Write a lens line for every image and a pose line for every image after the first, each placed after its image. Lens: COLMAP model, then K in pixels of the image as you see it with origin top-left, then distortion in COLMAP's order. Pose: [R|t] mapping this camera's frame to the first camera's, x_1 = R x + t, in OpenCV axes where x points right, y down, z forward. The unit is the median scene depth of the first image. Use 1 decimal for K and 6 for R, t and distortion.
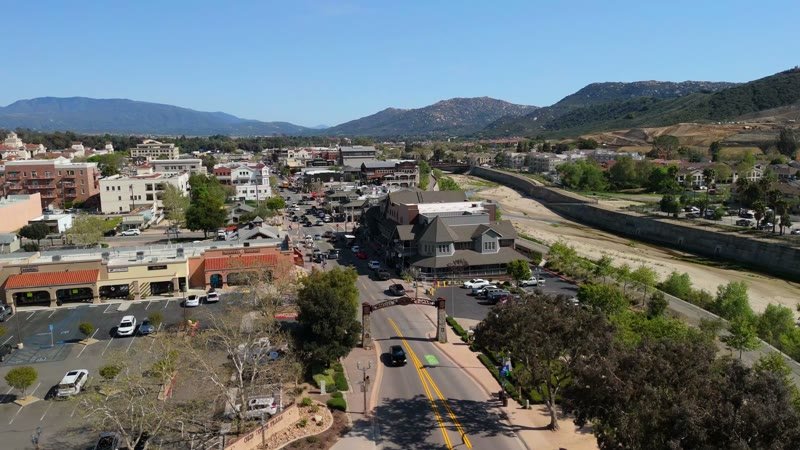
lens RADIAL K [[595.3, 0, 400.0], [0, 595.3, 225.0], [0, 0, 1]] dist [0.096589, -0.109930]
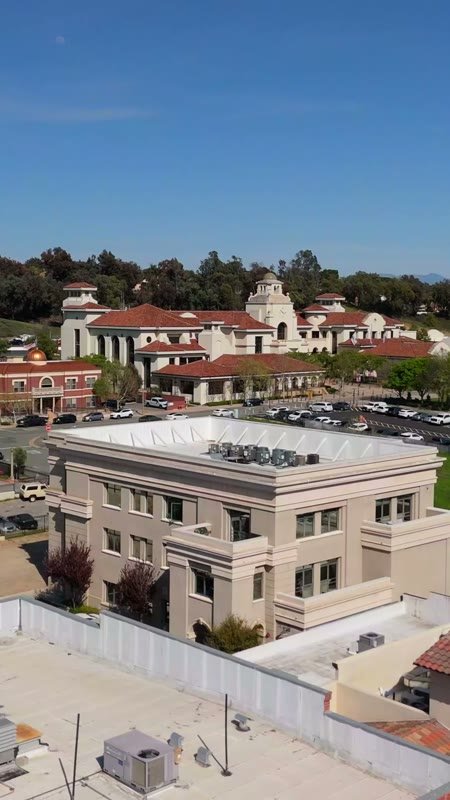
lens RADIAL K [[1050.6, 0, 225.0], [0, 1050.6, 400.0], [0, 0, 1]] dist [0.103639, -0.193514]
pose [[0.490382, 0.101215, -0.865610, -0.130770], [-0.149157, 0.988326, 0.031065, -0.101602], [0.858649, 0.113878, 0.499754, 0.714431]]
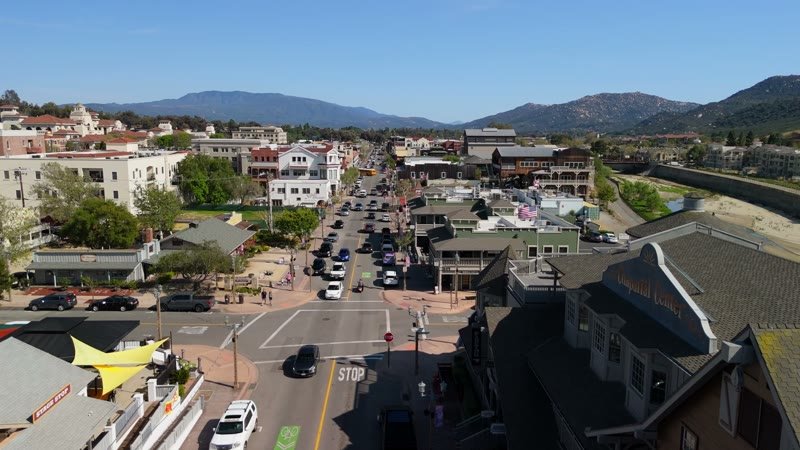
lens RADIAL K [[595.3, 0, 400.0], [0, 595.3, 225.0], [0, 0, 1]] dist [0.096589, -0.109930]
pose [[0.974965, 0.058215, -0.214601, -0.016929], [-0.057008, 0.998304, 0.011818, -0.021708], [0.214925, 0.000712, 0.976630, 0.286549]]
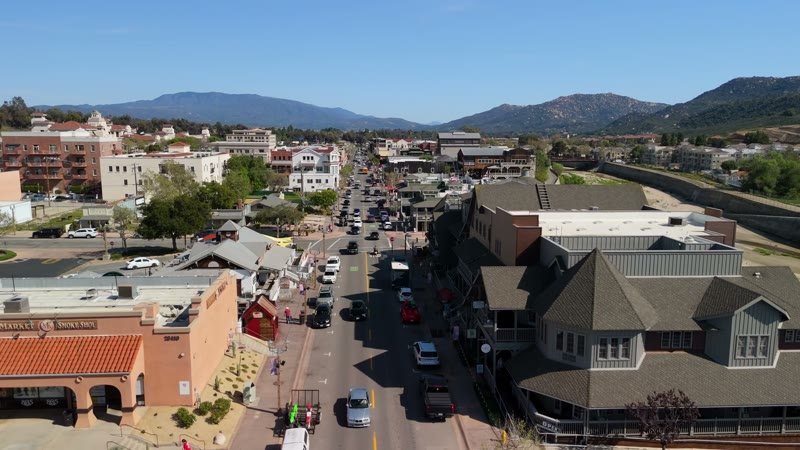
lens RADIAL K [[595.3, 0, 400.0], [0, 595.3, 225.0], [0, 0, 1]] dist [0.096589, -0.109930]
pose [[0.982500, 0.048721, -0.179775, 0.002970], [-0.047881, 0.998812, 0.009011, -0.007472], [0.180001, -0.000245, 0.983666, 0.166170]]
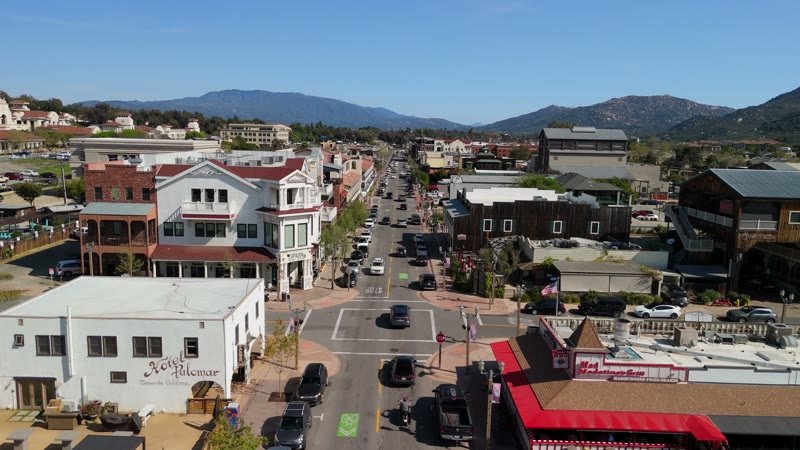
lens RADIAL K [[595.3, 0, 400.0], [0, 595.3, 225.0], [0, 0, 1]] dist [0.096589, -0.109930]
pose [[0.967030, 0.075891, -0.243093, -0.086903], [-0.075178, 0.997095, 0.012221, -0.055848], [0.243314, 0.006457, 0.969926, 0.529802]]
